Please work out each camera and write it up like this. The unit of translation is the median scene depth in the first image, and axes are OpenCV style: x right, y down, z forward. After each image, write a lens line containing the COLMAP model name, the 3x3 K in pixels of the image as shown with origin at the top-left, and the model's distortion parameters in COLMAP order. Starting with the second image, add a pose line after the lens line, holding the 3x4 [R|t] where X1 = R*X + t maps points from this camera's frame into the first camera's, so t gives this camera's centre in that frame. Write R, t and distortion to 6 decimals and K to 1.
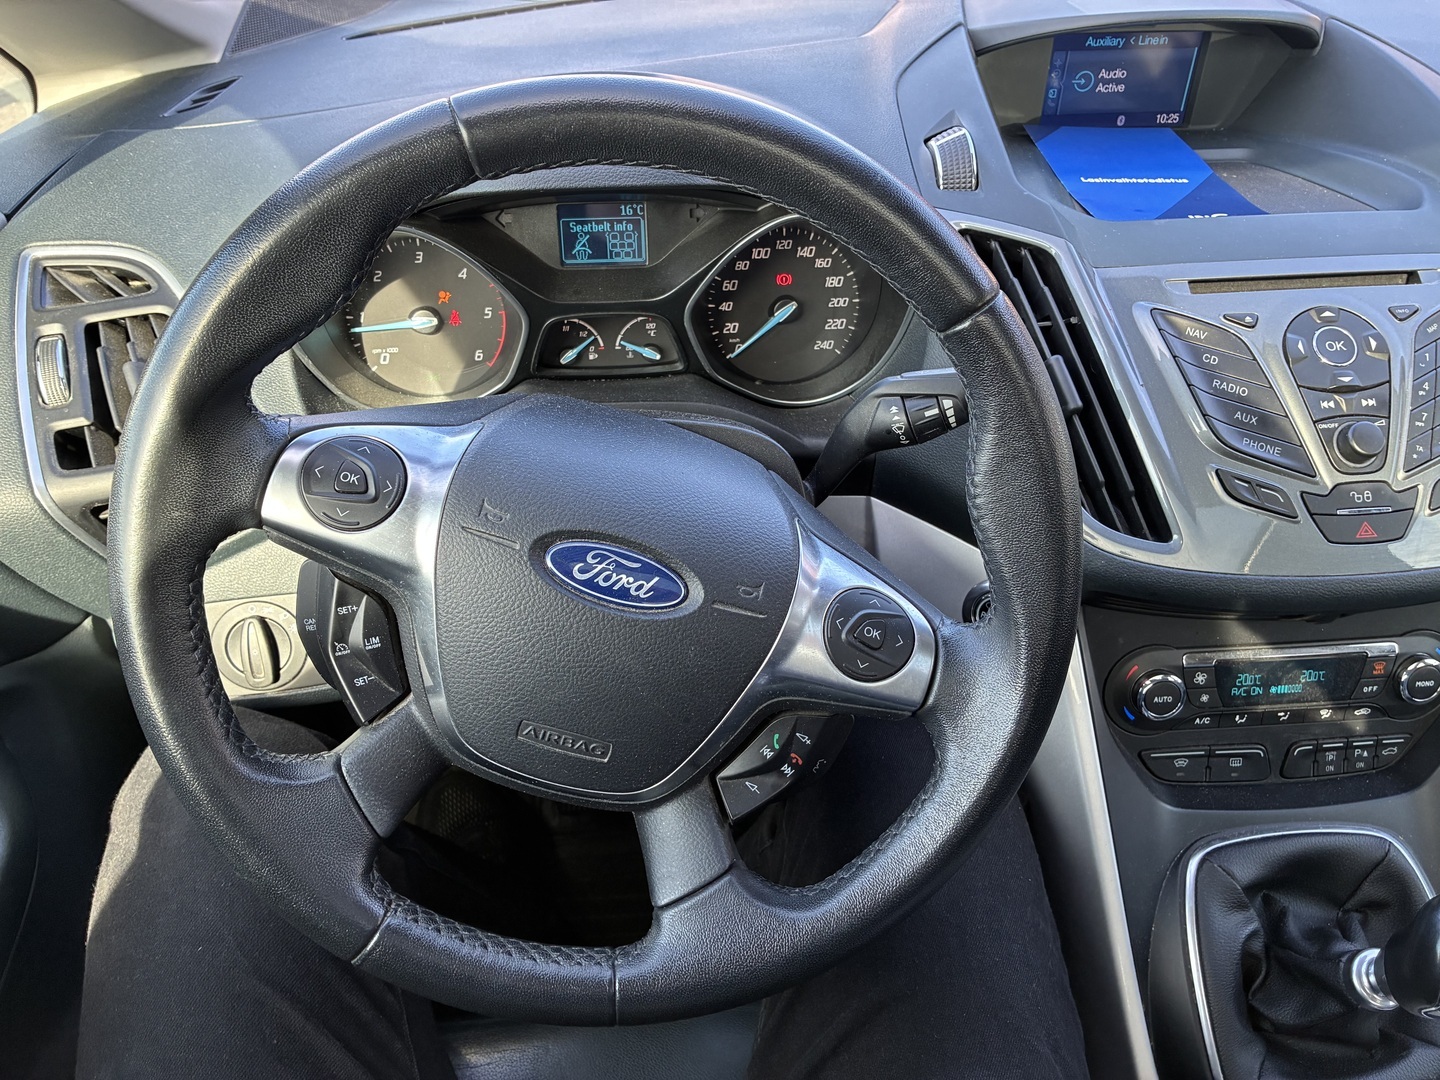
lens RADIAL K [[1116.5, 0, 718.3], [0, 1116.5, 525.0], [0, 0, 1]] dist [0.076805, -0.087819]
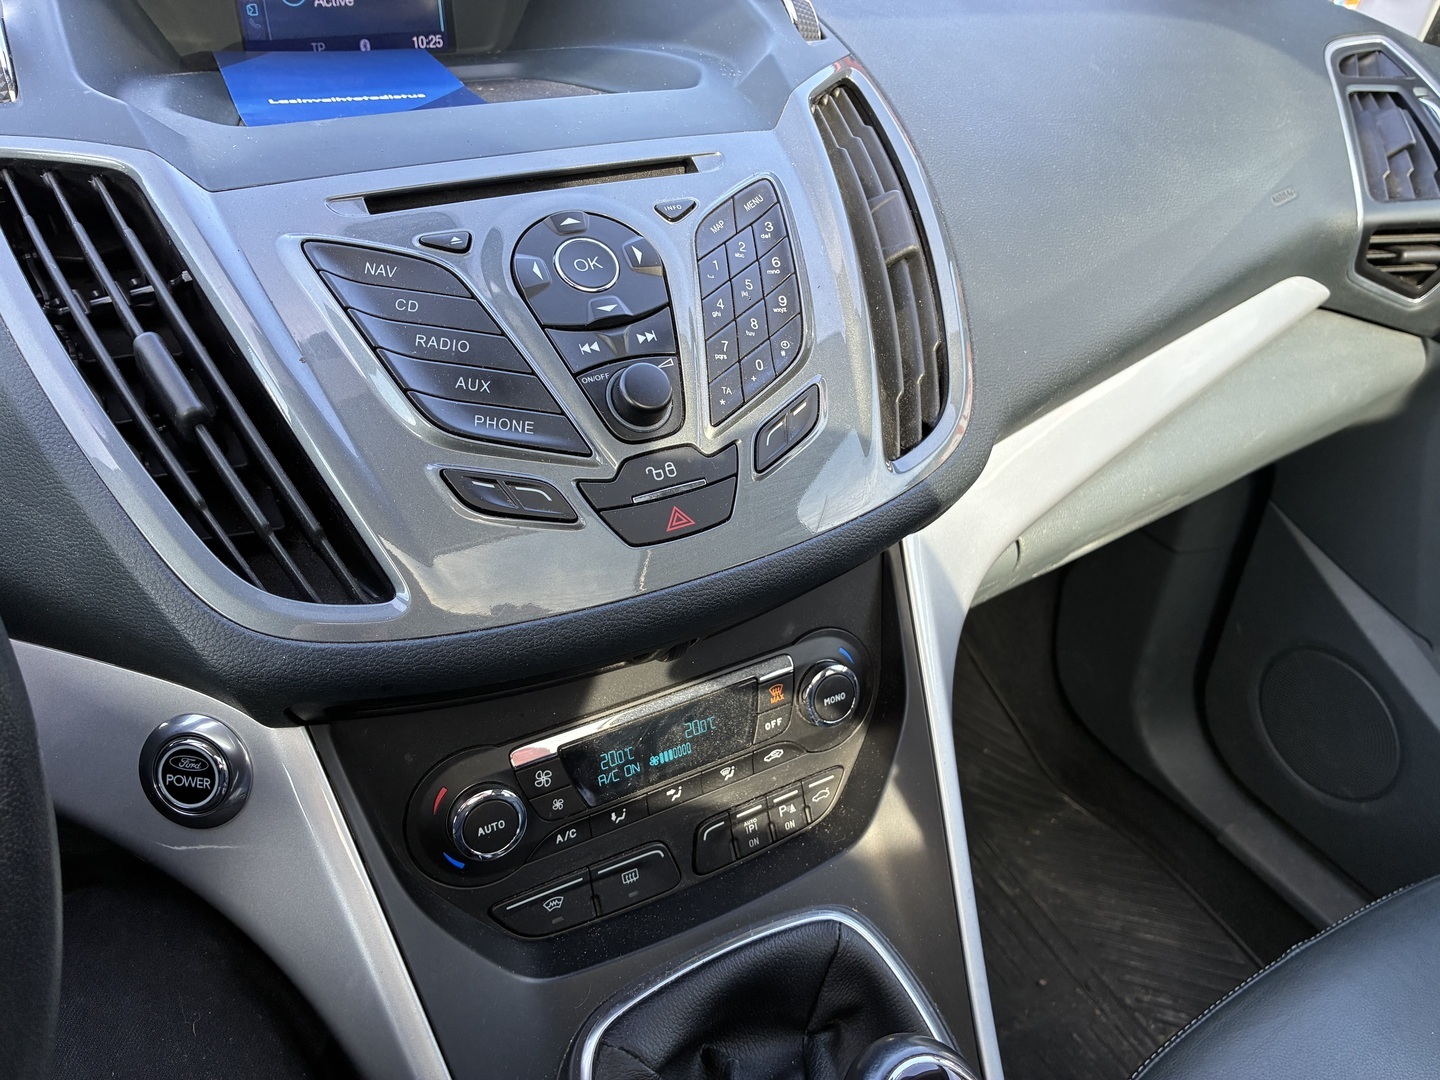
lens RADIAL K [[1132.8, 0, 720.0], [0, 1132.8, 540.0], [0, 0, 1]] dist [0.057774, -0.098838]
pose [[0.912706, -0.207390, 0.352076, 0.337289], [0.223287, 0.974741, -0.004669, 0.025226], [-0.342215, 0.082875, 0.935960, 0.339937]]
